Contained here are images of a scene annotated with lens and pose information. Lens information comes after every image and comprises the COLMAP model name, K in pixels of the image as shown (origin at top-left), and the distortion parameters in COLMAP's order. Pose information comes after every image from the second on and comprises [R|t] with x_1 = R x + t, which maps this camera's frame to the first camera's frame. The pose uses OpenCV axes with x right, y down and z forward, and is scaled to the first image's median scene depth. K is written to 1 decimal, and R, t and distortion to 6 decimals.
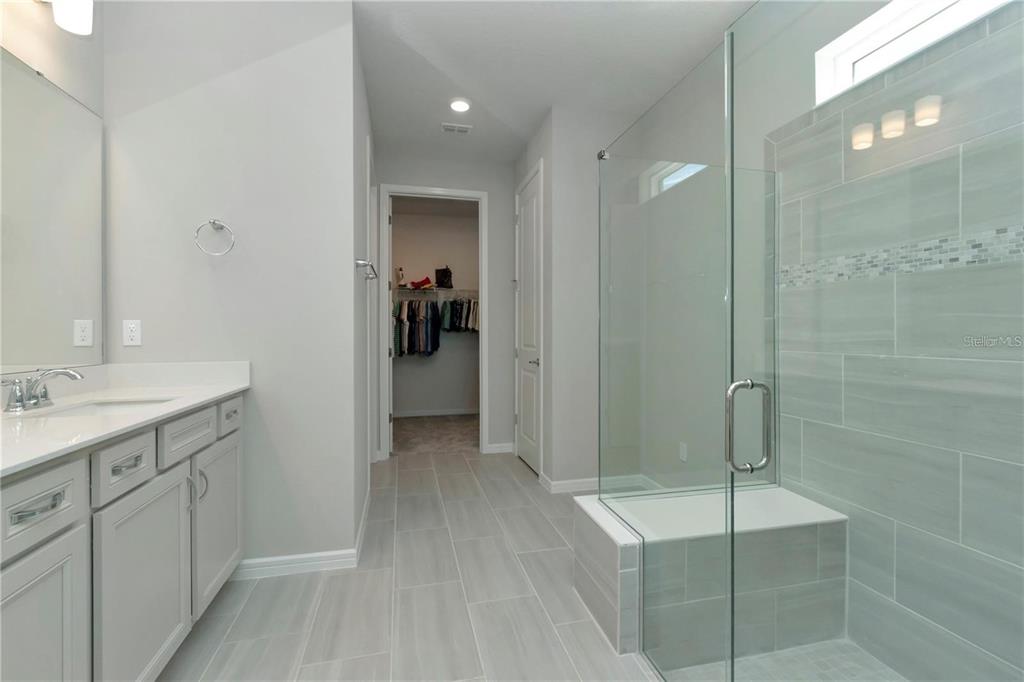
lens RADIAL K [[450.0, 0, 517.0], [0, 450.0, 338.1], [0, 0, 1]] dist [0.000465, -0.000206]
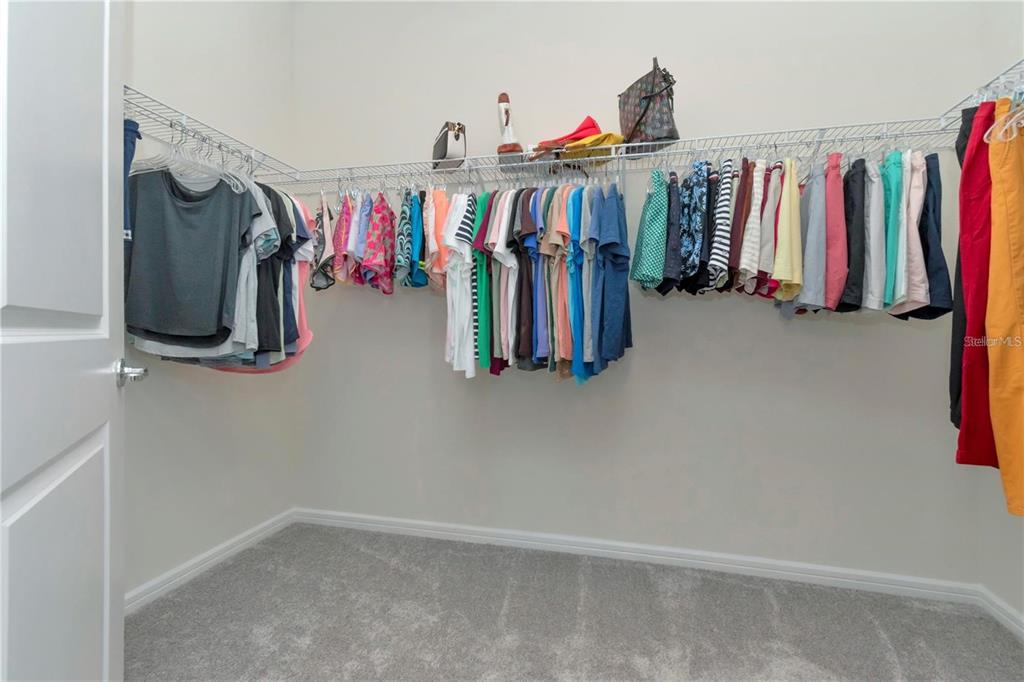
lens RADIAL K [[450.0, 0, 517.0], [0, 450.0, 338.1], [0, 0, 1]] dist [0.000465, -0.000206]
pose [[0.872128, 0.005757, -0.489243, -0.095617], [-0.006743, 0.999977, -0.000252, 0.015174], [0.489231, 0.003518, 0.872147, 0.731078]]
